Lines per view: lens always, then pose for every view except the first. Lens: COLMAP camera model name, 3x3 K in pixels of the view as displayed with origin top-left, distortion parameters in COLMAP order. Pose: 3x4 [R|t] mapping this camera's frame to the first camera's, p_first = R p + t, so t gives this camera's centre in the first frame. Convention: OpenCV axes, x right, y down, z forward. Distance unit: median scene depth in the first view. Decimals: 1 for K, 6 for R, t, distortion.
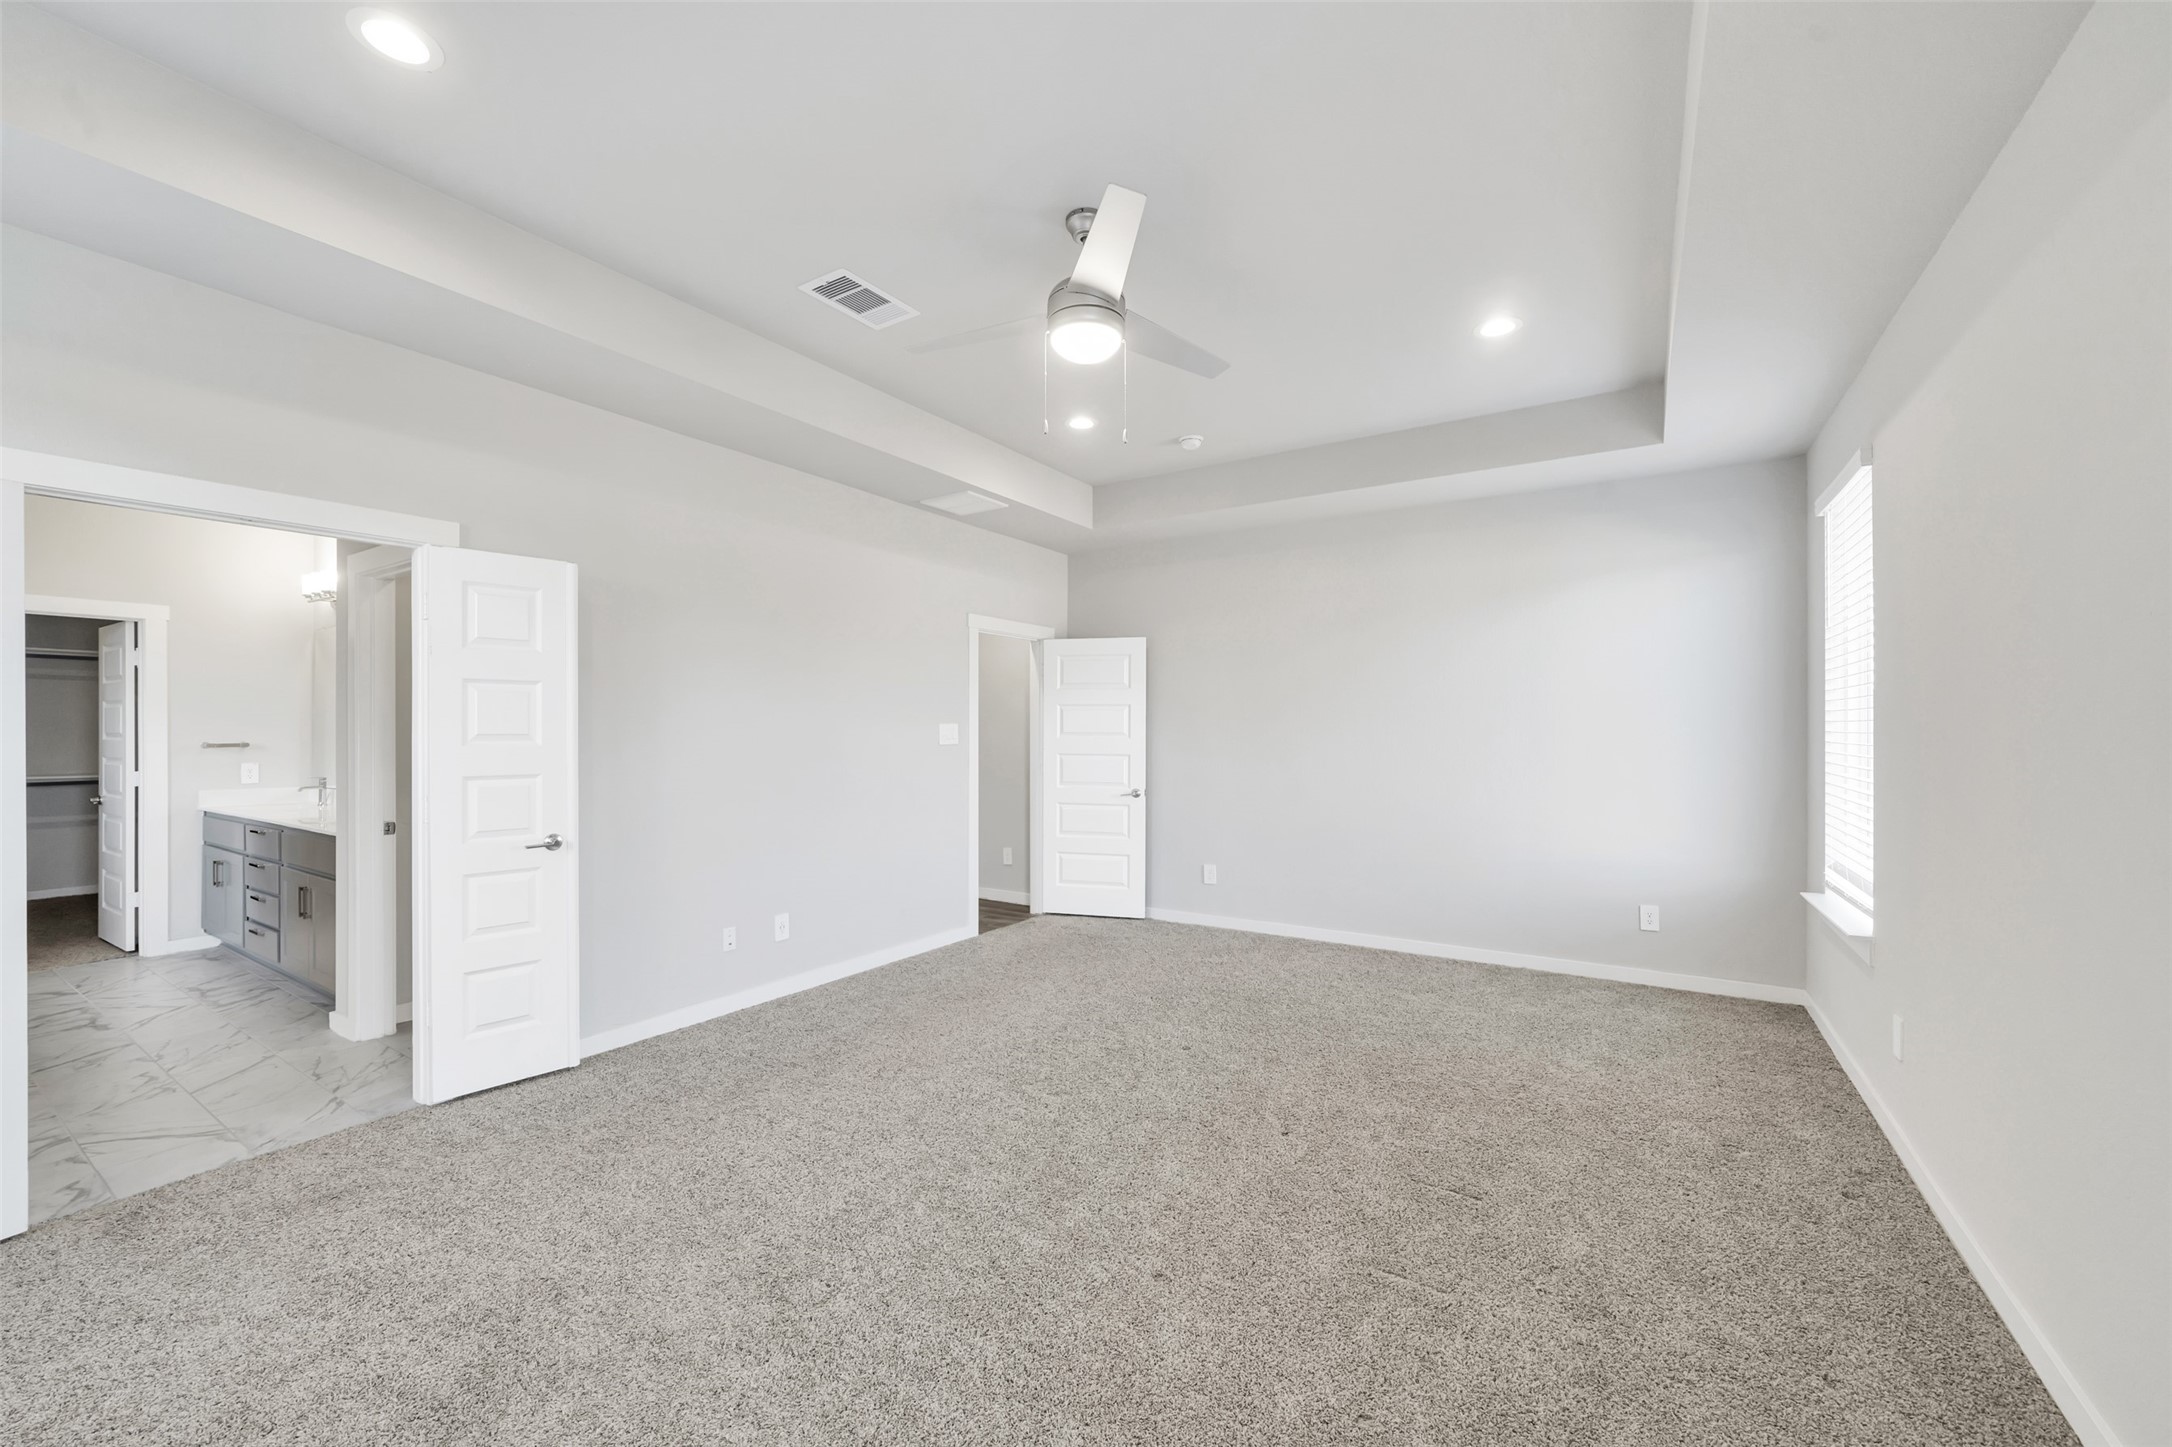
lens RADIAL K [[844.6, 0, 1099.8], [0, 844.6, 727.7], [0, 0, 1]] dist [-0.000301, 0.000187]
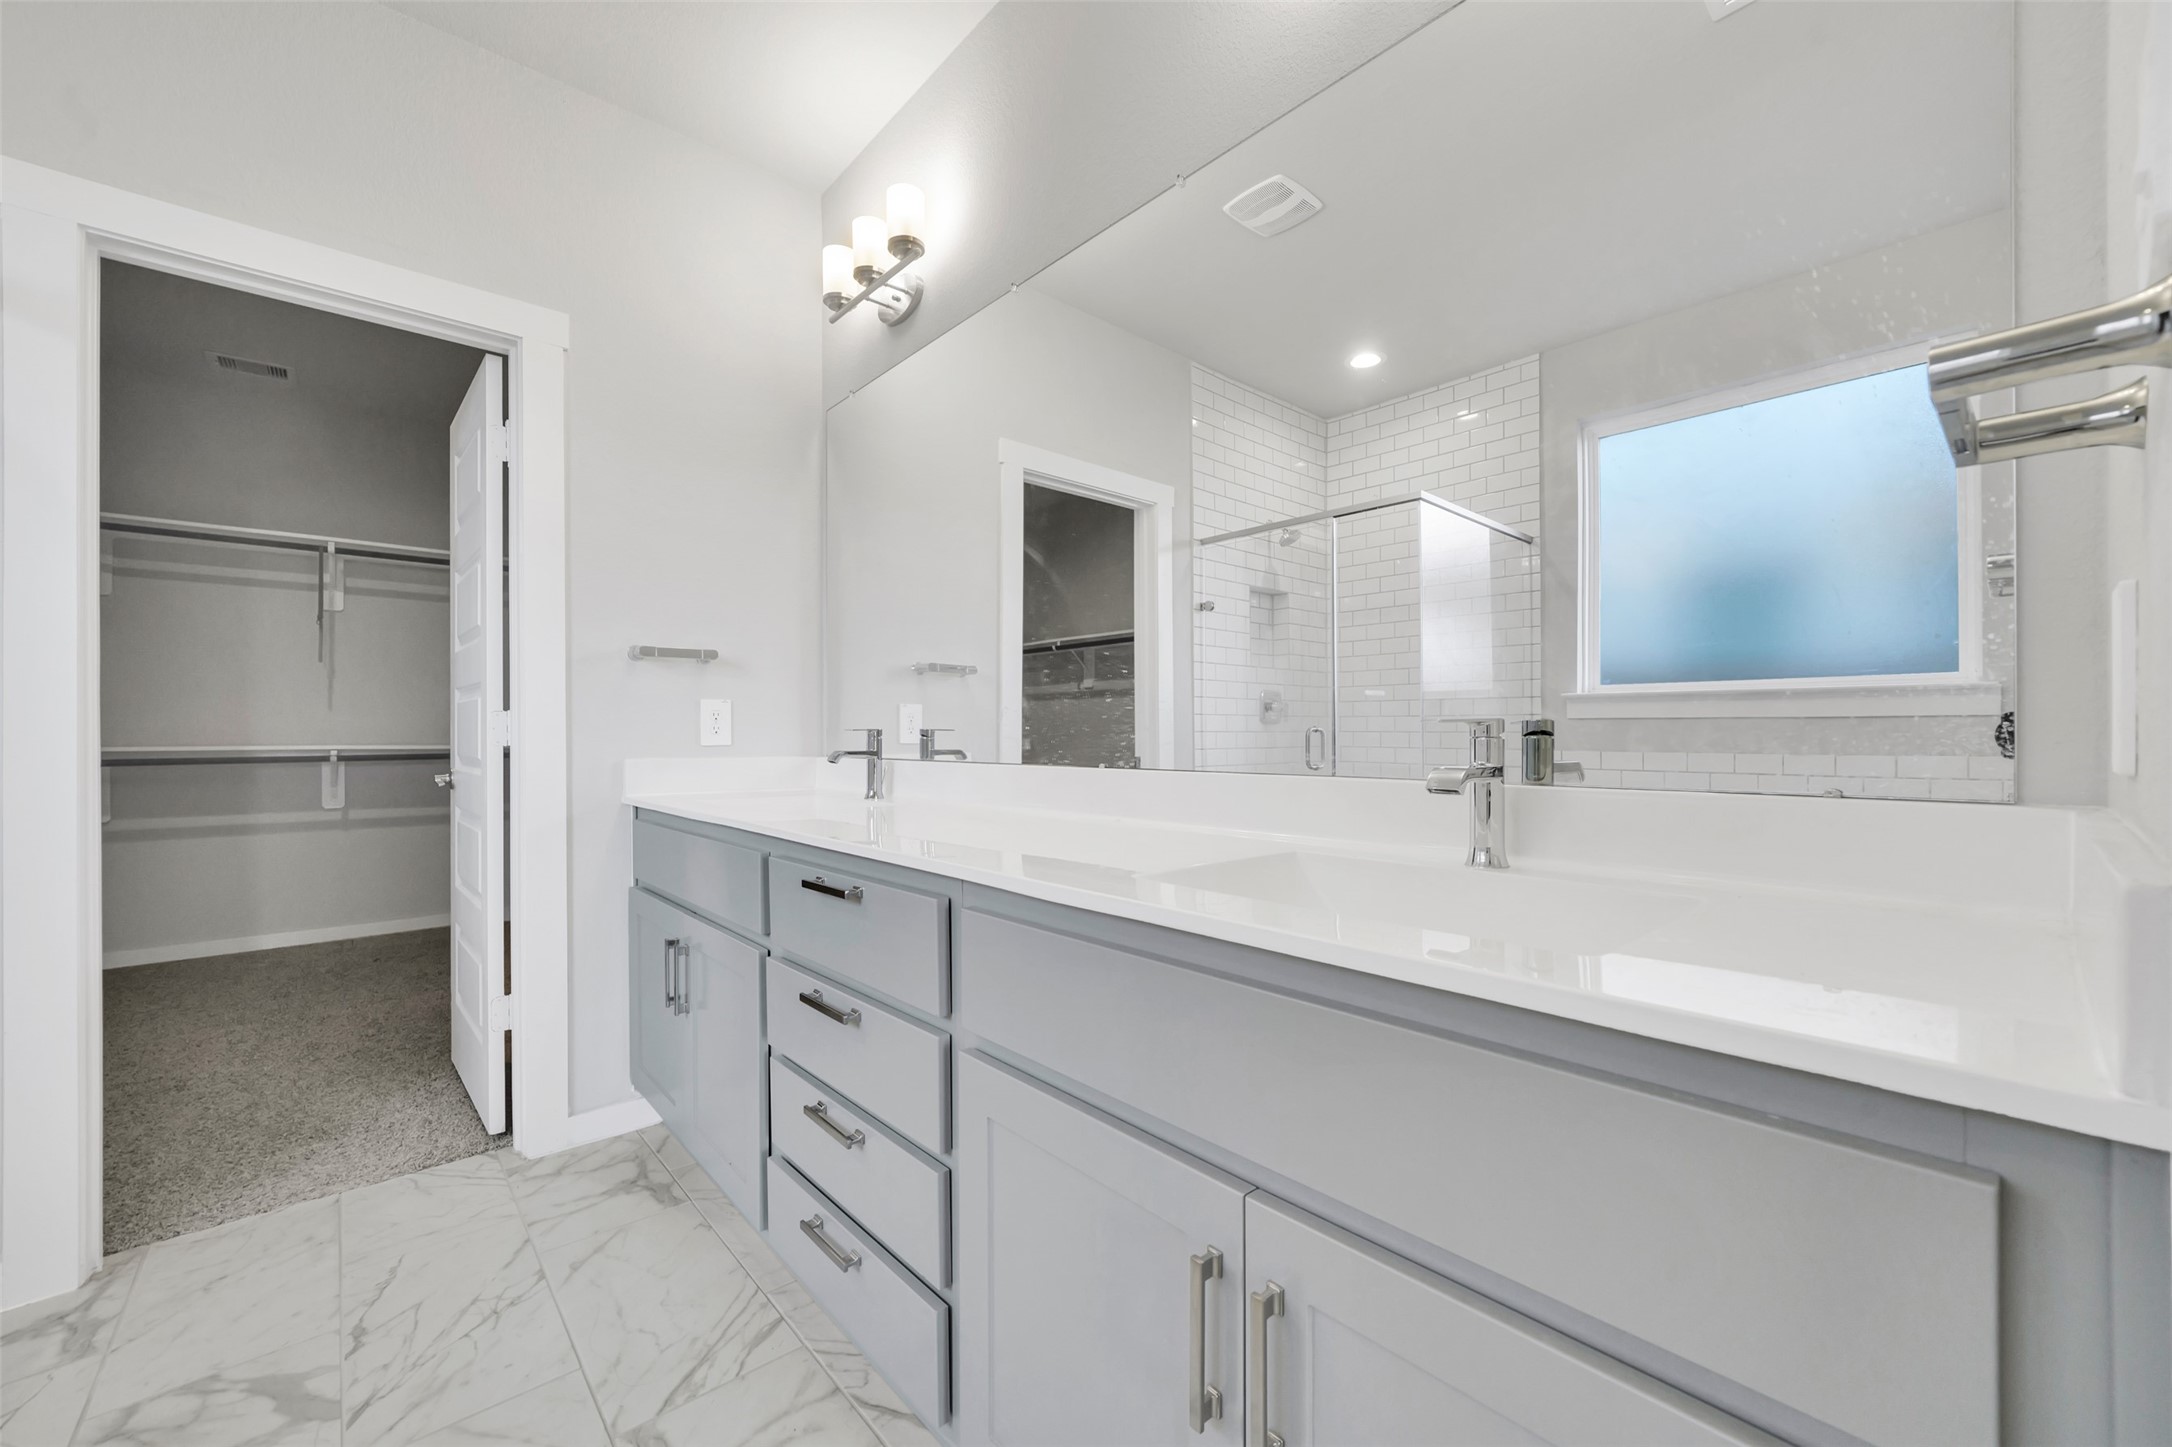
lens RADIAL K [[844.6, 0, 1061.9], [0, 844.6, 726.7], [0, 0, 1]] dist [-0.000301, 0.000187]
pose [[0.968156, -0.003160, -0.250329, -0.747477], [0.003819, 0.999990, 0.002144, 0.057194], [0.250320, -0.003031, 0.968158, 0.644339]]
